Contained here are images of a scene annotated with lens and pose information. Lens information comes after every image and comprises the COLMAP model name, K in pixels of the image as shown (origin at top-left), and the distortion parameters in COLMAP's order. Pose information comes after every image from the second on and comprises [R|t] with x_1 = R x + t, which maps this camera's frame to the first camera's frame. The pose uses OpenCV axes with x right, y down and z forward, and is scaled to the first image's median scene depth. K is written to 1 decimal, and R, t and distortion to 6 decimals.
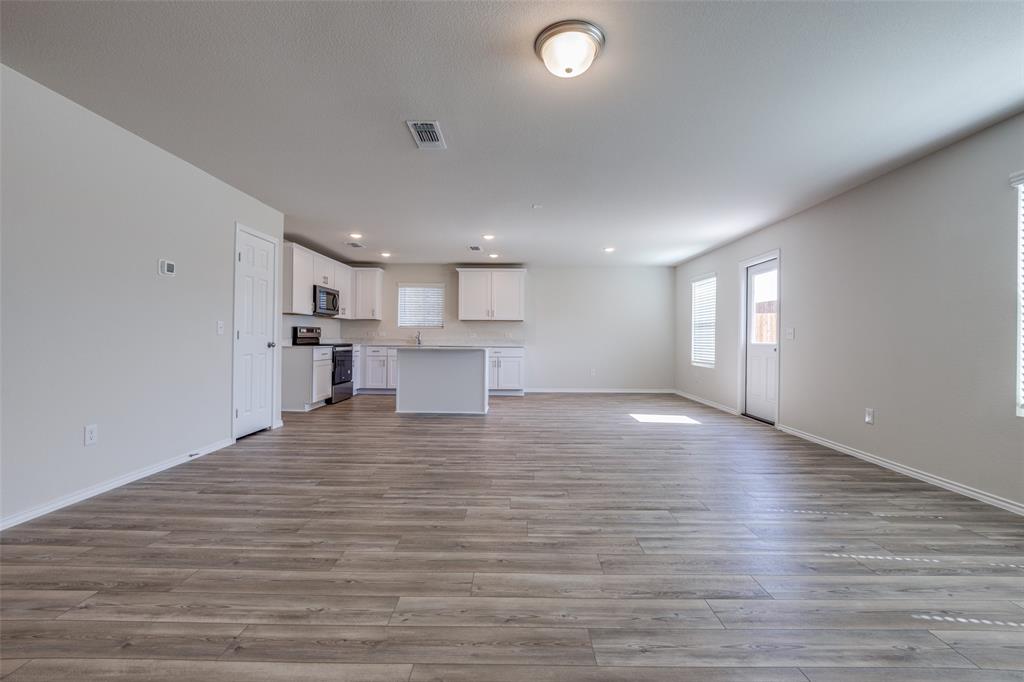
lens RADIAL K [[433.3, 0, 514.1], [0, 433.3, 334.7], [0, 0, 1]] dist [-0.010113, 0.002184]
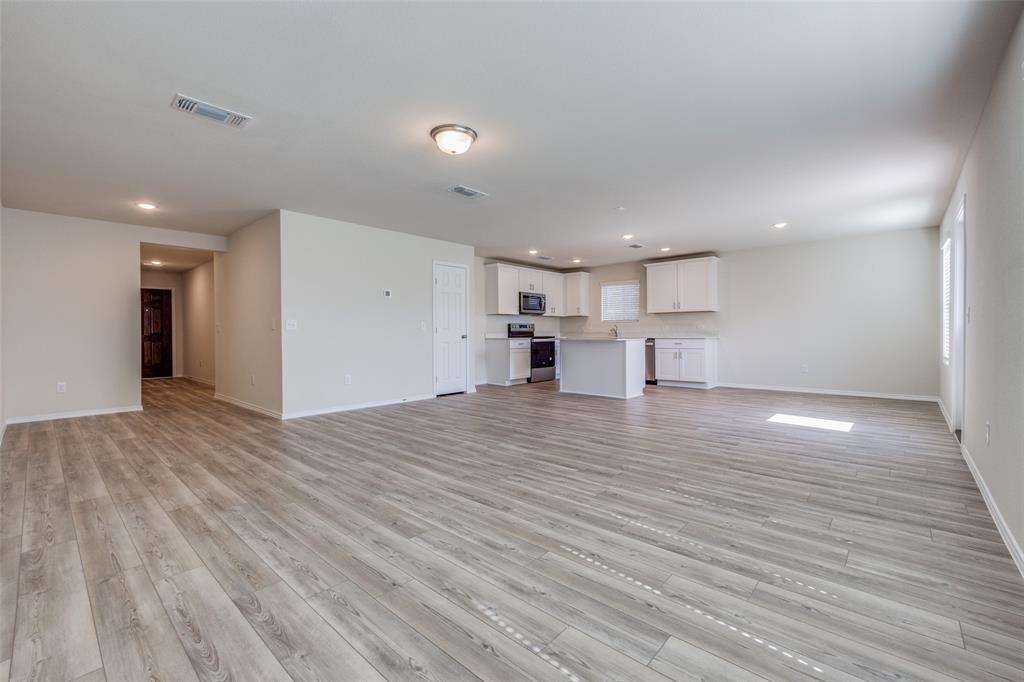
lens RADIAL K [[433.3, 0, 516.2], [0, 433.3, 339.1], [0, 0, 1]] dist [-0.010113, 0.002184]
pose [[0.749146, -0.003184, -0.662397, 0.452761], [0.017730, 0.999727, 0.015247, 0.009637], [0.662168, -0.023166, 0.748998, -0.003185]]
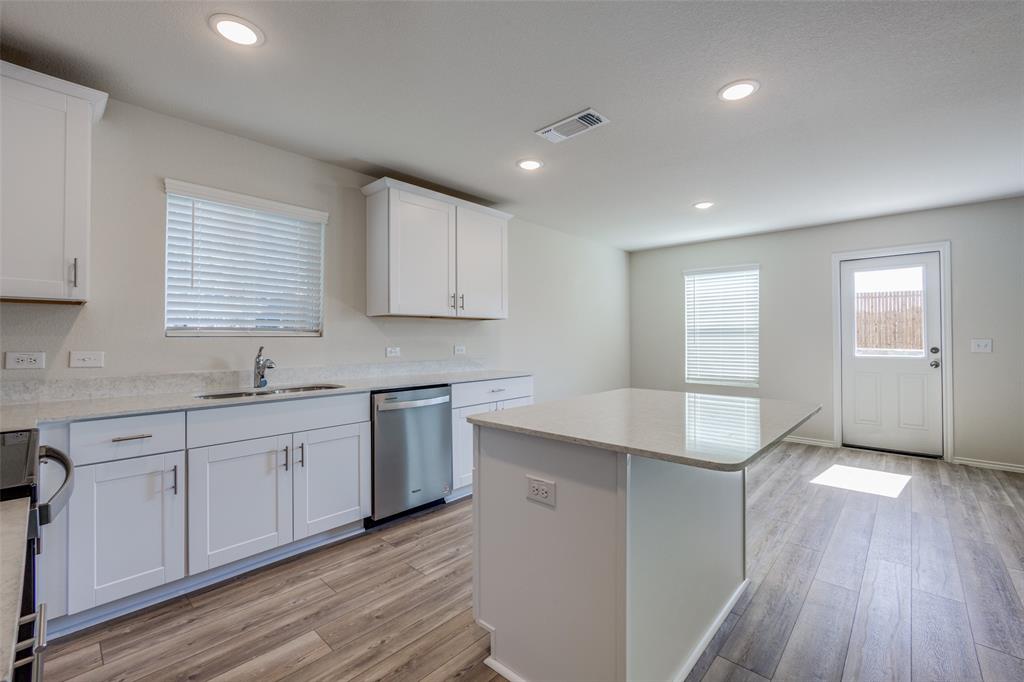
lens RADIAL K [[433.3, 0, 515.7], [0, 433.3, 332.5], [0, 0, 1]] dist [-0.010113, 0.002184]
pose [[0.673407, -0.000121, 0.739272, -0.458344], [0.002957, 0.999992, -0.002529, -0.022713], [-0.739266, 0.003889, 0.673402, 0.902706]]
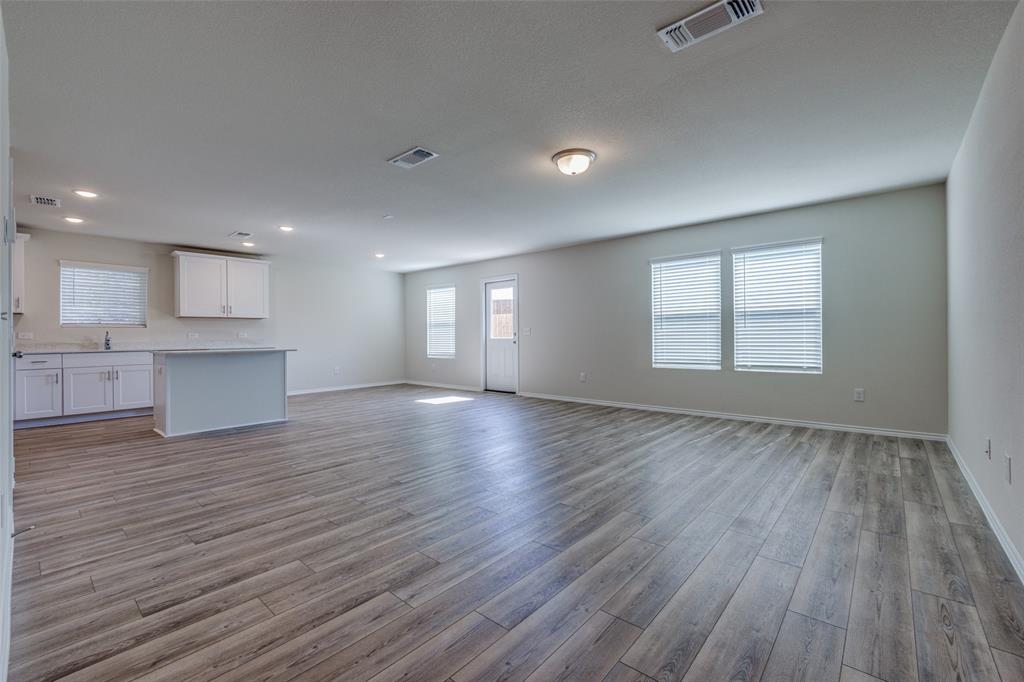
lens RADIAL K [[433.3, 0, 514.1], [0, 433.3, 334.0], [0, 0, 1]] dist [-0.010113, 0.002184]
pose [[0.652638, -0.011791, 0.757578, -0.446495], [0.008893, 0.999929, 0.007902, -0.004030], [-0.757617, 0.001580, 0.652697, 0.031878]]
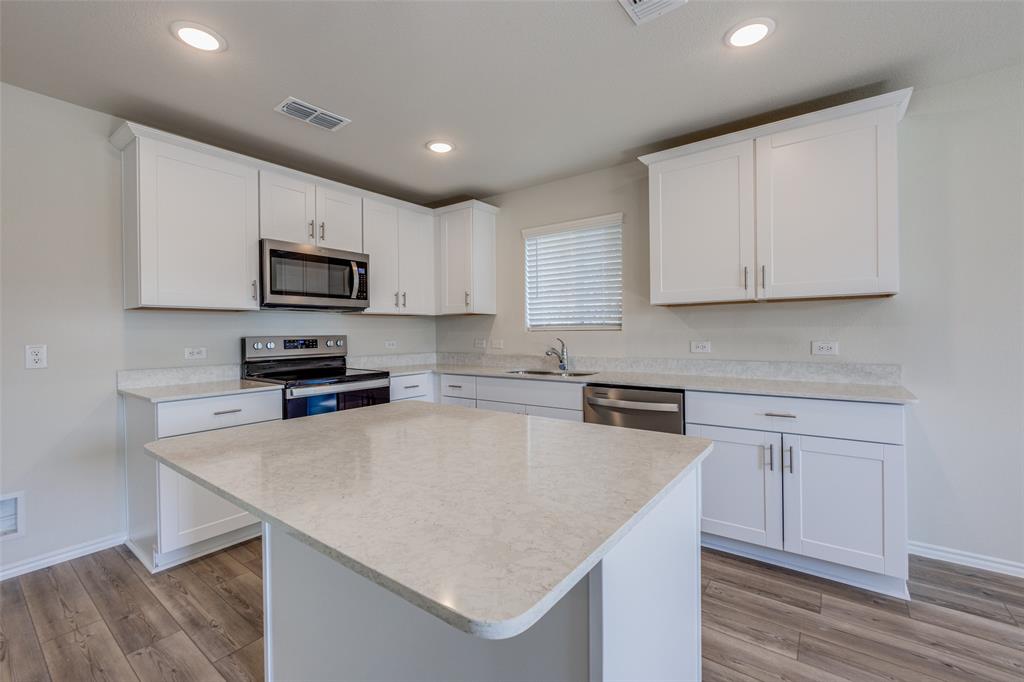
lens RADIAL K [[433.3, 0, 514.1], [0, 433.3, 336.6], [0, 0, 1]] dist [-0.010113, 0.002184]
pose [[0.804287, -0.011494, -0.594130, -0.013589], [0.023004, 0.999666, 0.011801, -0.020984], [0.593796, -0.023159, 0.804282, 0.894699]]
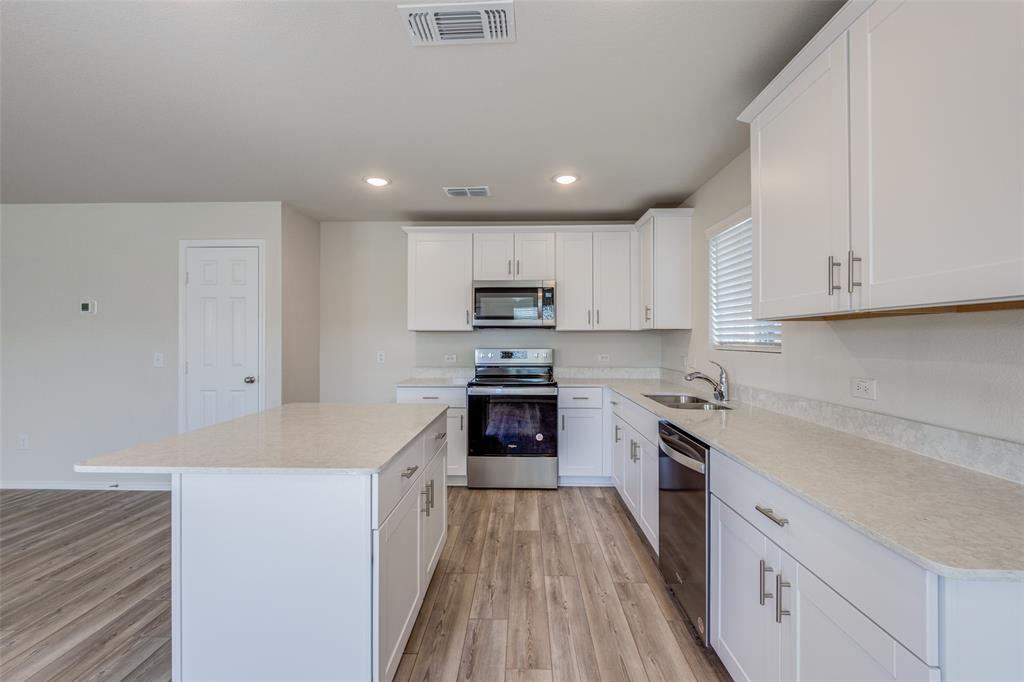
lens RADIAL K [[433.3, 0, 515.7], [0, 433.3, 334.7], [0, 0, 1]] dist [-0.010113, 0.002184]
pose [[-0.015065, -0.018956, -0.999707, 0.160940], [0.006855, 0.999795, -0.019061, -0.030908], [0.999863, -0.007141, -0.014932, 1.188421]]
